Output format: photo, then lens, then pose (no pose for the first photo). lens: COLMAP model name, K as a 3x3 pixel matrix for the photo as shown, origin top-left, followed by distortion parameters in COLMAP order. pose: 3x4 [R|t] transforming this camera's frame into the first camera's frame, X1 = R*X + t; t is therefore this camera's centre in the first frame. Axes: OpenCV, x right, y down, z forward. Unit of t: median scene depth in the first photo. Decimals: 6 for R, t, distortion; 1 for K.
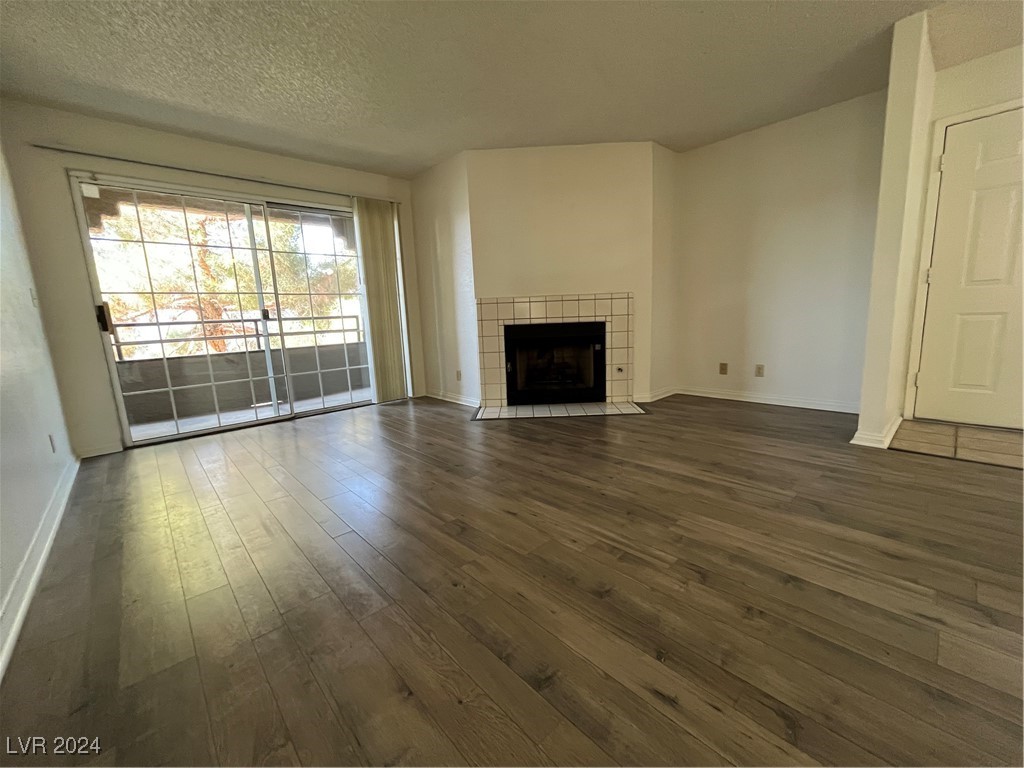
lens RADIAL K [[414.6, 0, 512.7], [0, 414.6, 378.0], [0, 0, 1]] dist [-0.001997, -0.000338]
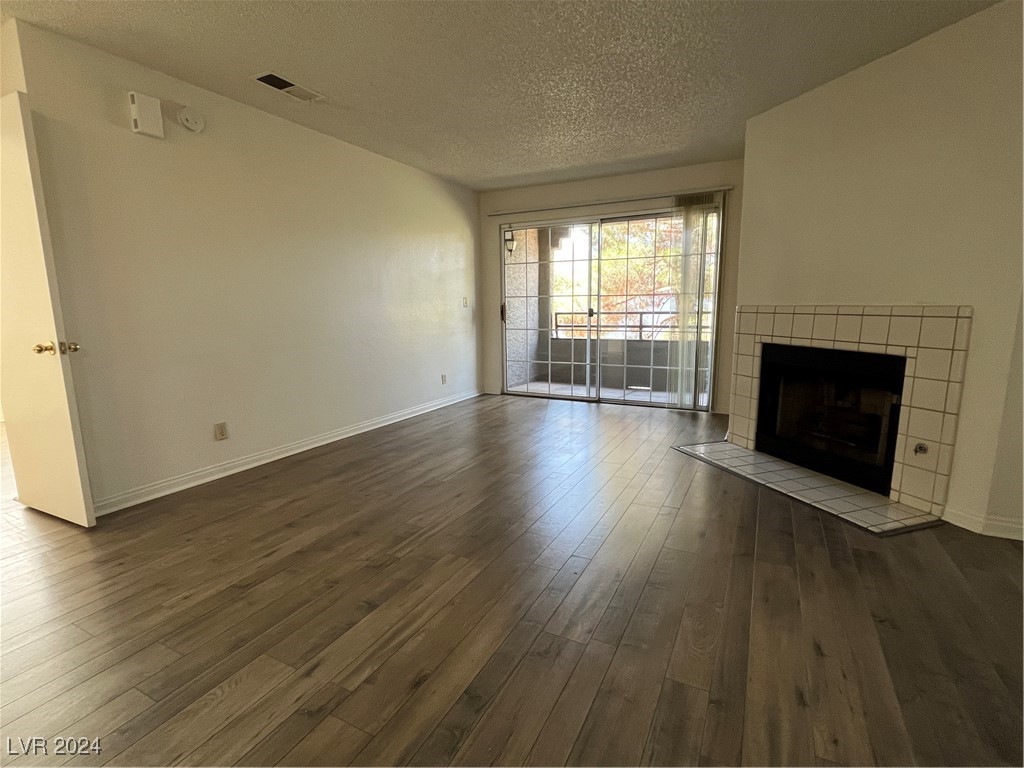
lens RADIAL K [[485.1, 0, 511.0], [0, 485.1, 374.4], [0, 0, 1]] dist [-0.000680, 0.000167]
pose [[0.336883, 0.170830, -0.925920, 0.764426], [-0.147049, 0.980881, 0.127468, -0.138826], [0.929993, 0.093214, 0.355562, 0.332136]]
